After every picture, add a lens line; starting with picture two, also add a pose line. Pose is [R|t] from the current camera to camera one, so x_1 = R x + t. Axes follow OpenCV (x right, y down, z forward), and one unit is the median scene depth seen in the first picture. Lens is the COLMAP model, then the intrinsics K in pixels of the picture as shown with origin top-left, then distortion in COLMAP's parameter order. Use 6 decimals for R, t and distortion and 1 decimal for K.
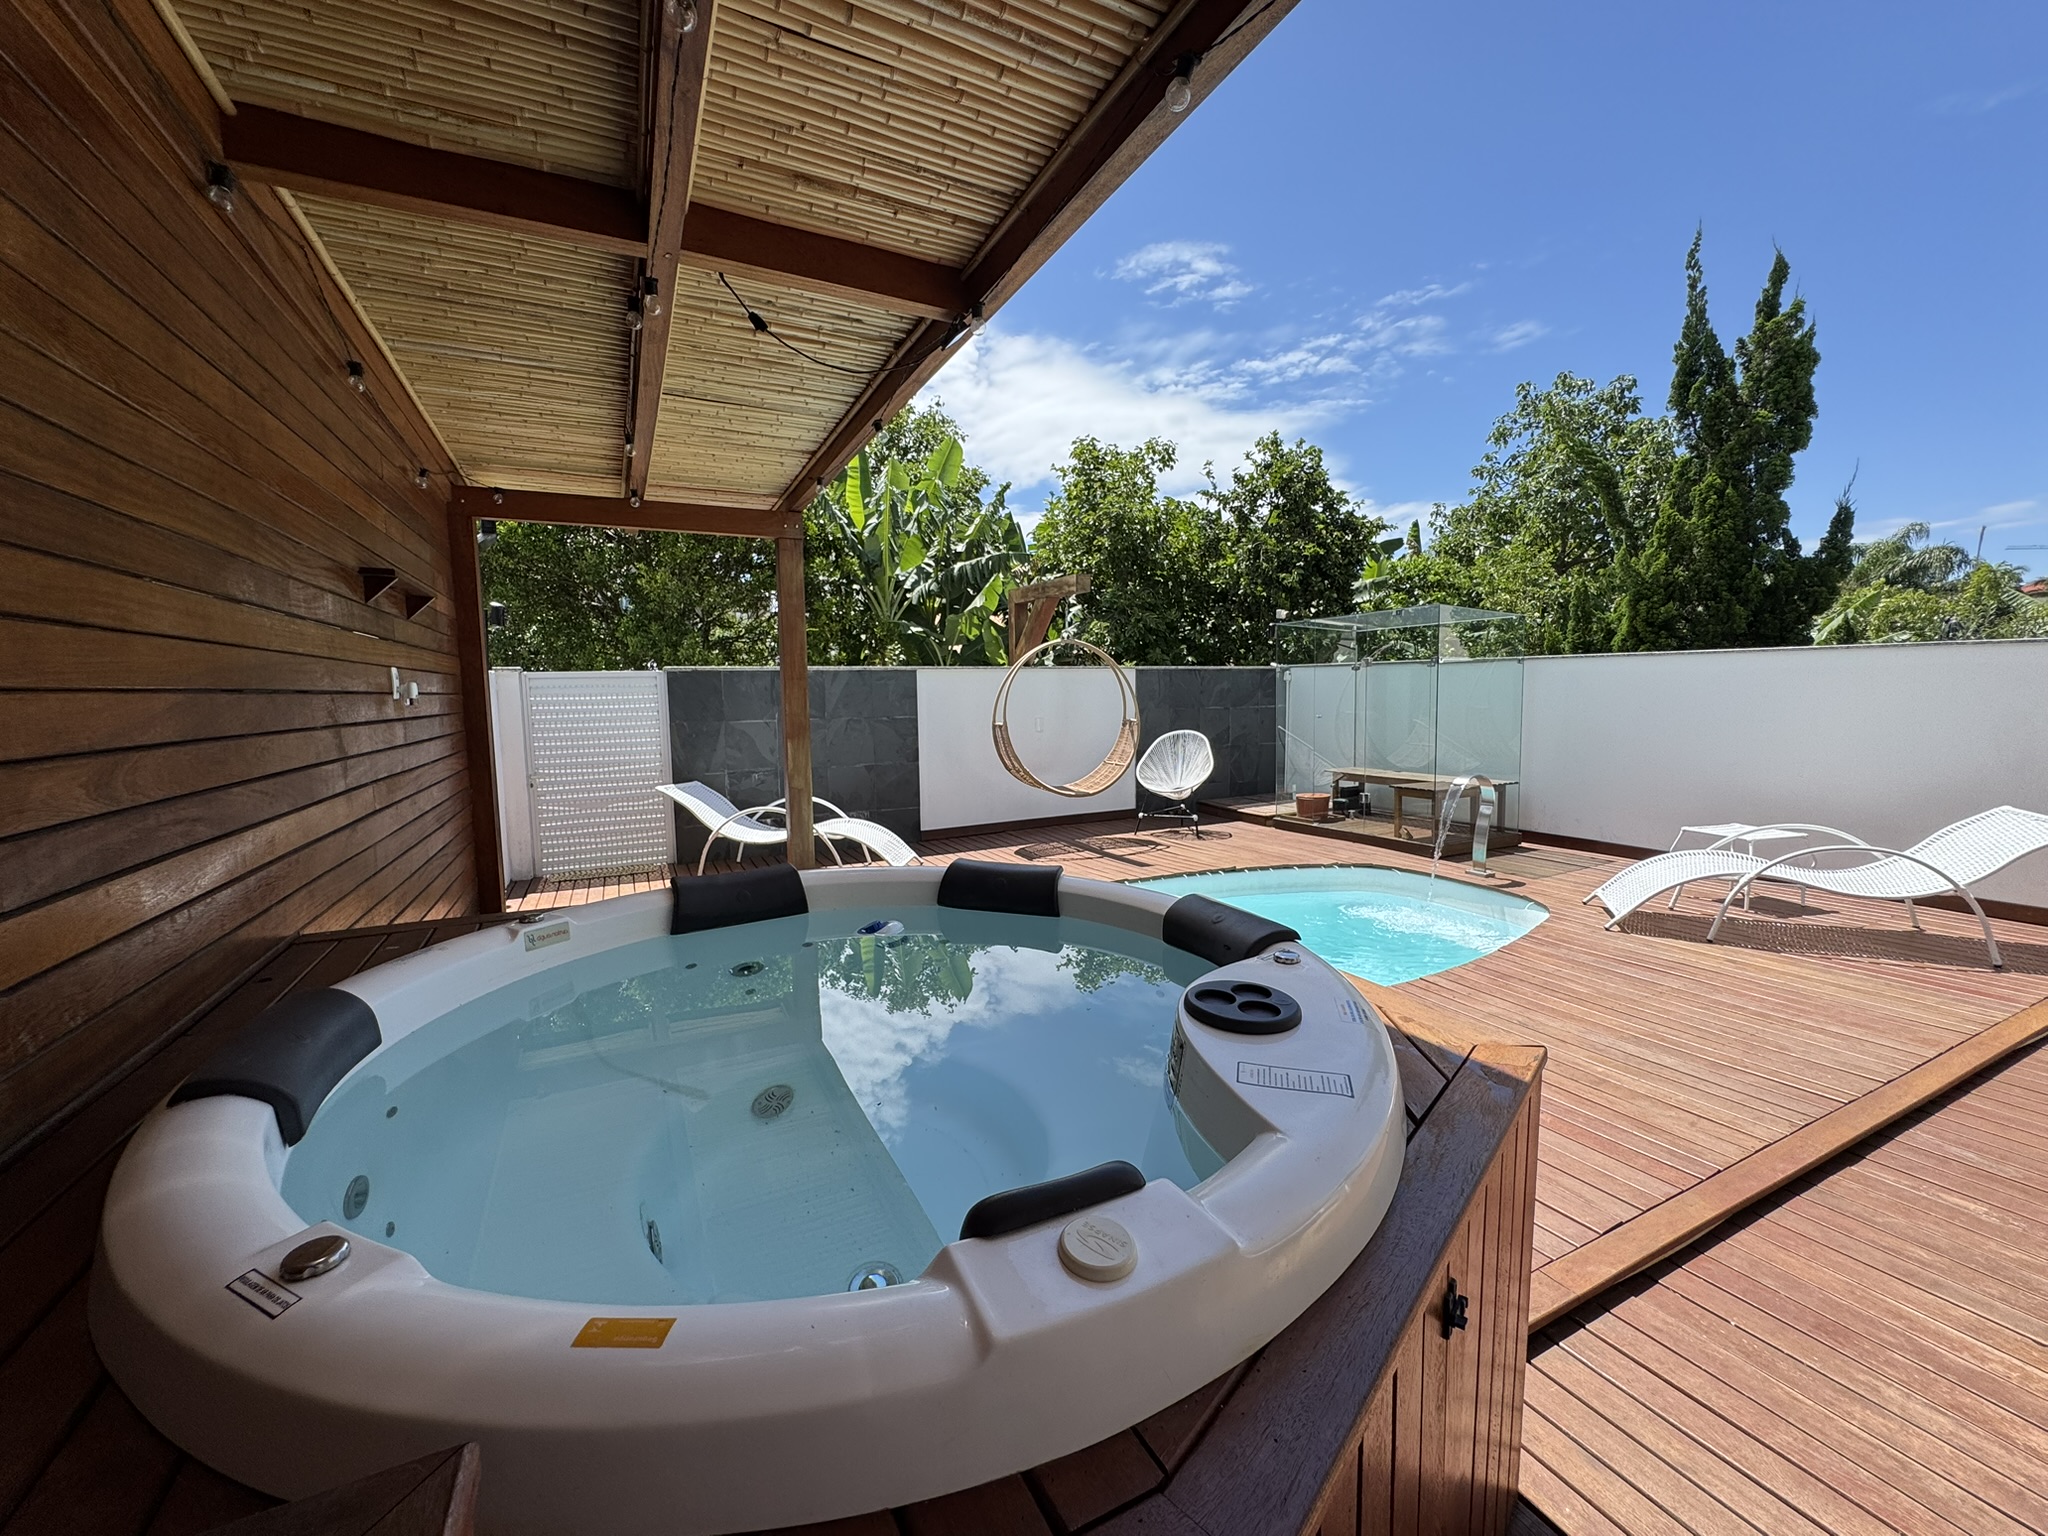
lens RADIAL K [[865.0, 0, 1021.4], [0, 865.0, 764.6], [0, 0, 1]] dist [-0.002317, -0.000237]
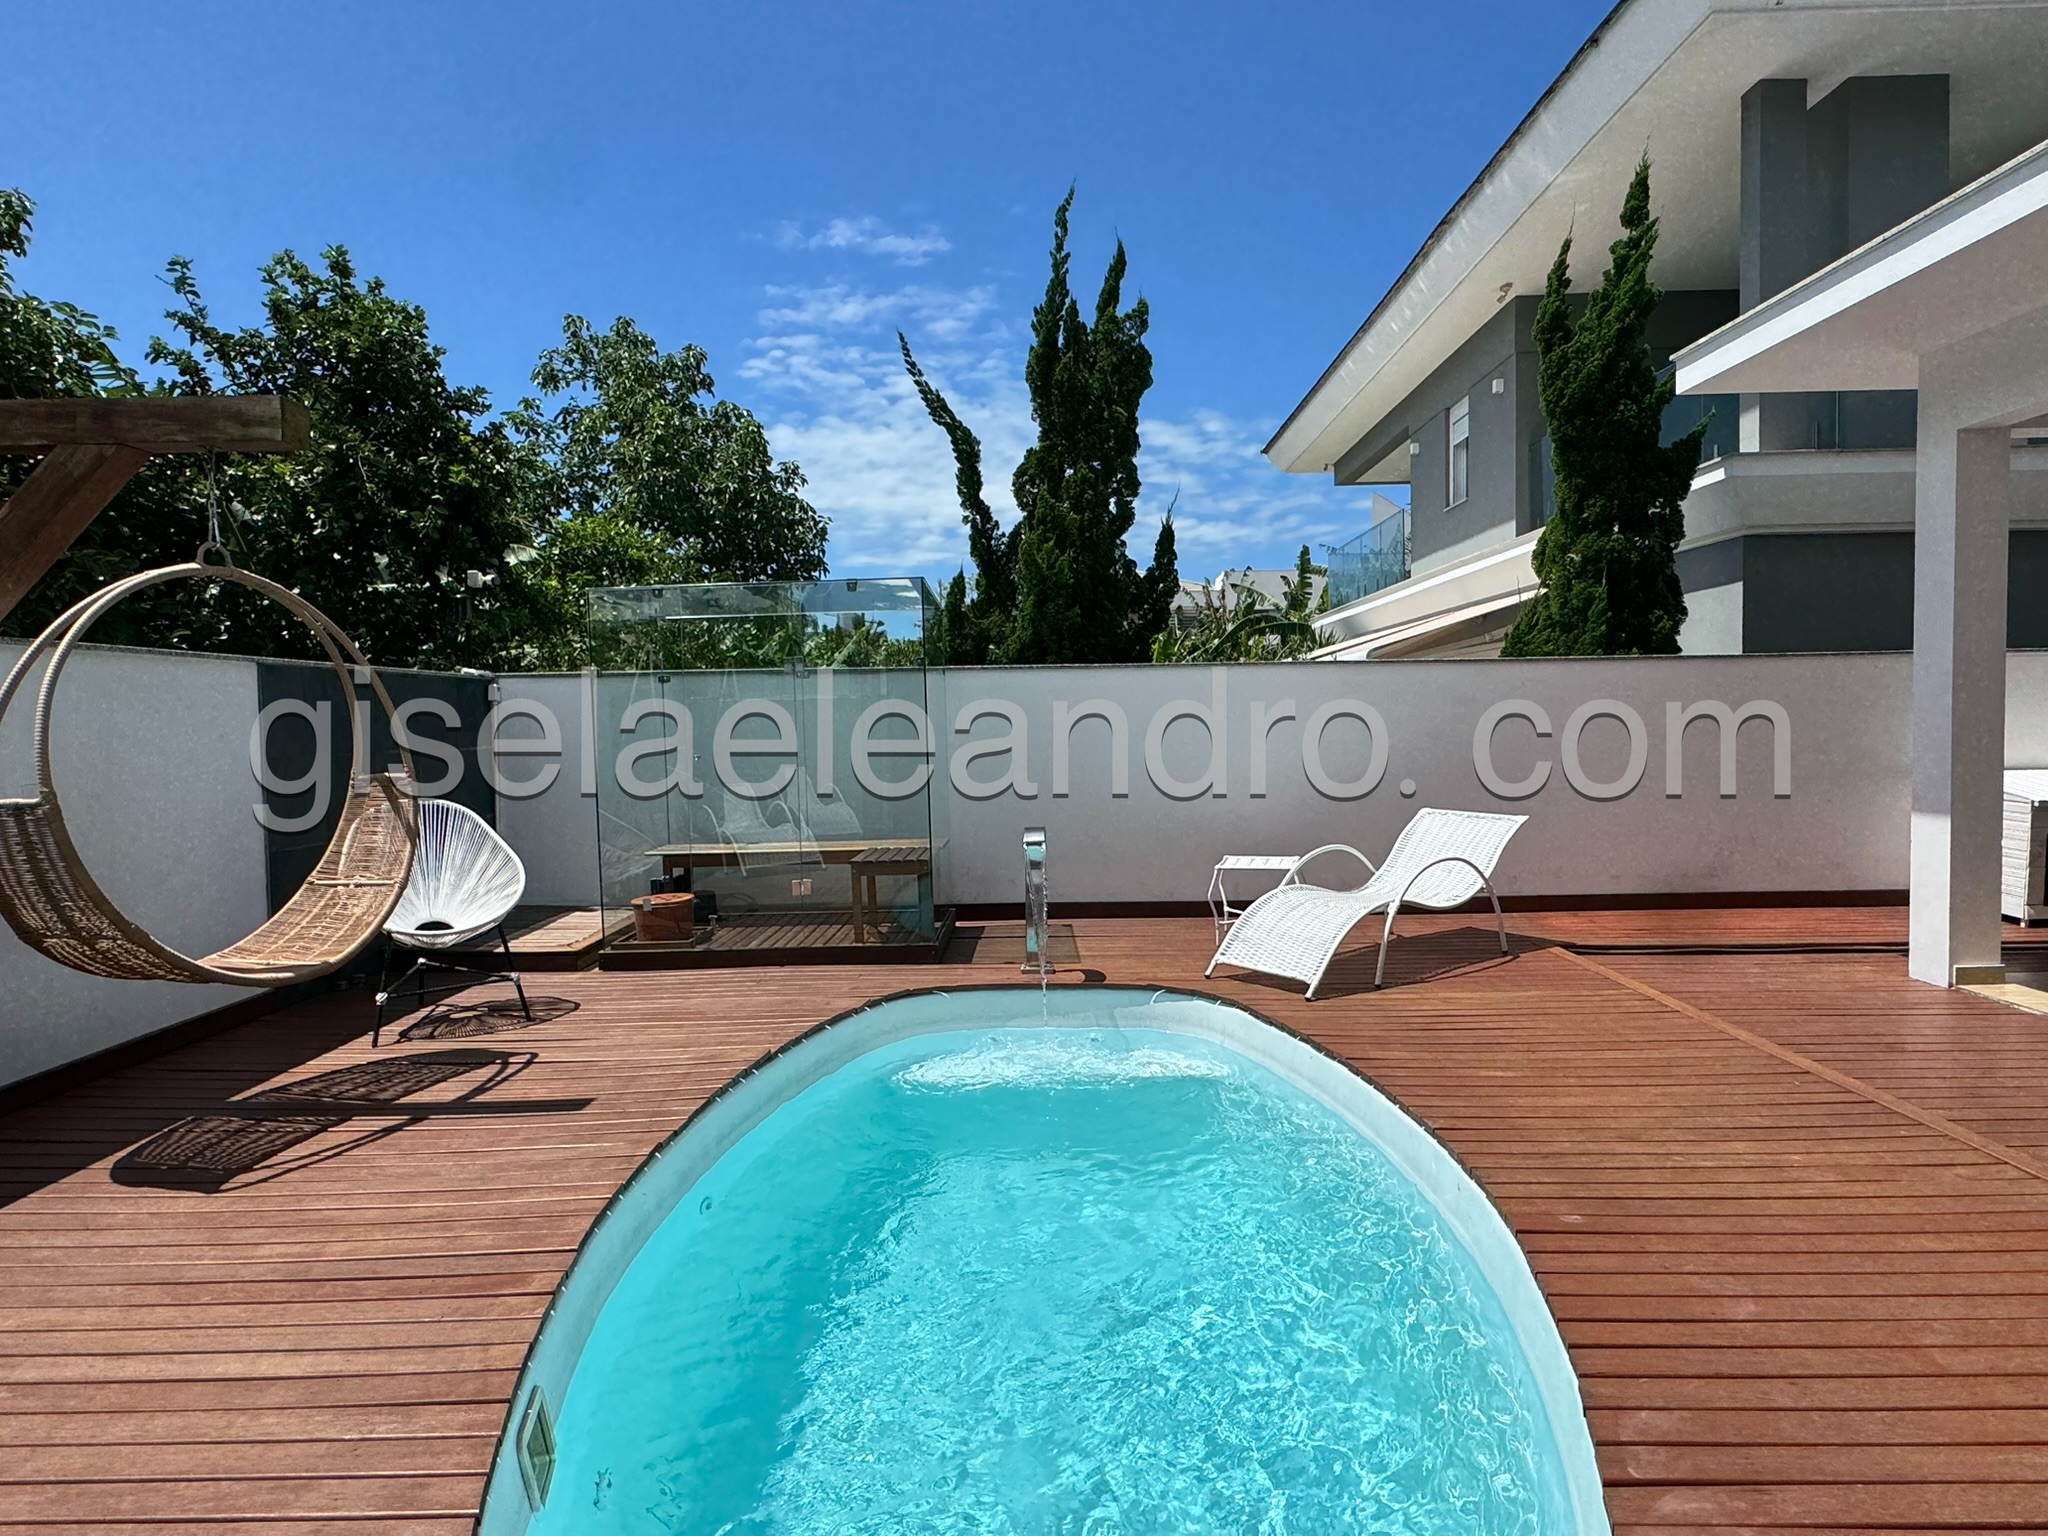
lens RADIAL K [[1125.7, 0, 1024.0], [0, 1125.7, 768.0], [0, 0, 1]] dist [-0.001113, 0.002261]
pose [[0.452304, -0.034298, 0.891204, -0.212128], [0.090318, 0.995885, -0.007511, -0.022567], [-0.887279, 0.083889, 0.453541, 0.452261]]
